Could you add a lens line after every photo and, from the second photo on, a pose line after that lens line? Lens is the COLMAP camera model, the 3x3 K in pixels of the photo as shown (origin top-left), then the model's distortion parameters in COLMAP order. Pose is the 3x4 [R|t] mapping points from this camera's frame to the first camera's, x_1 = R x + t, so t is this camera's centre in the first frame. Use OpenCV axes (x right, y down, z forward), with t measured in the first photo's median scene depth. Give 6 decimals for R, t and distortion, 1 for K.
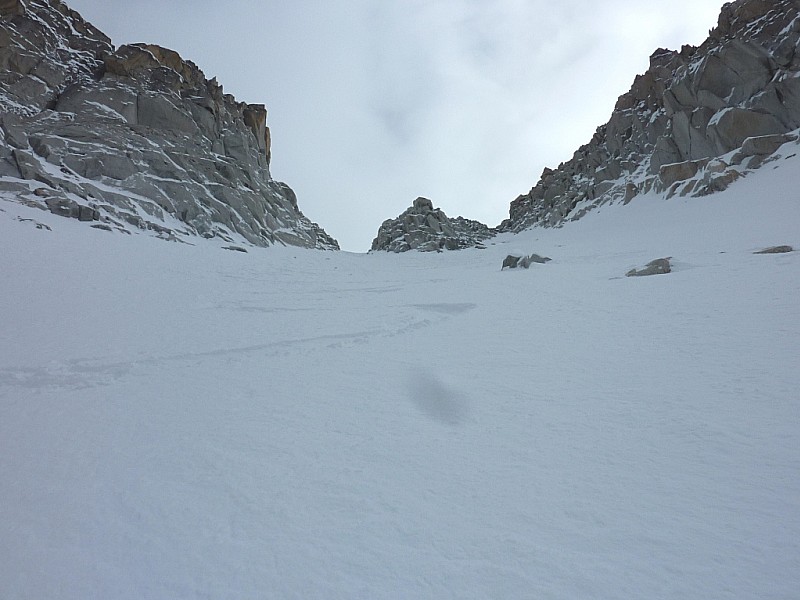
lens RADIAL K [[617.9, 0, 400.0], [0, 617.9, 300.0], [0, 0, 1]] dist [0.001716, -0.060423]
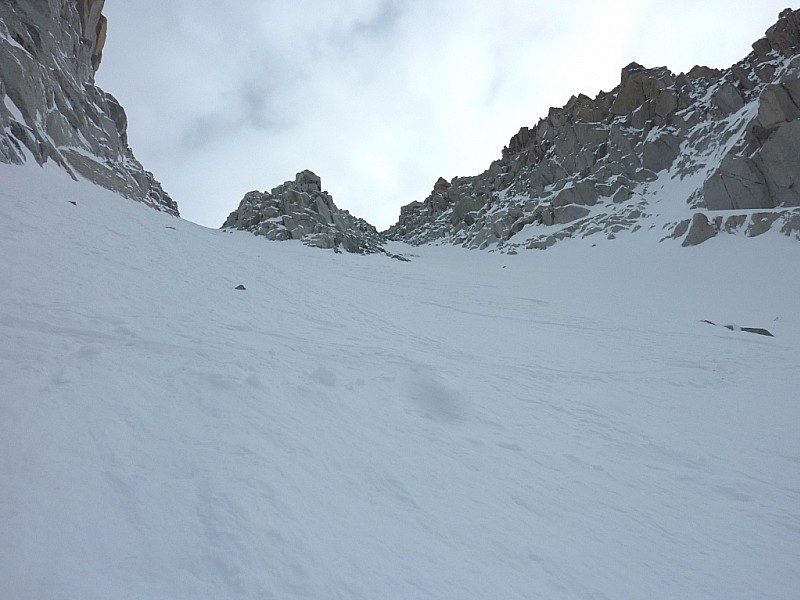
lens RADIAL K [[617.9, 0, 400.0], [0, 617.9, 300.0], [0, 0, 1]] dist [0.001716, -0.060423]
pose [[0.944042, 0.183856, 0.273826, -0.039964], [-0.184017, 0.982597, -0.025332, -0.019496], [-0.273718, -0.026475, 0.961446, 0.292762]]
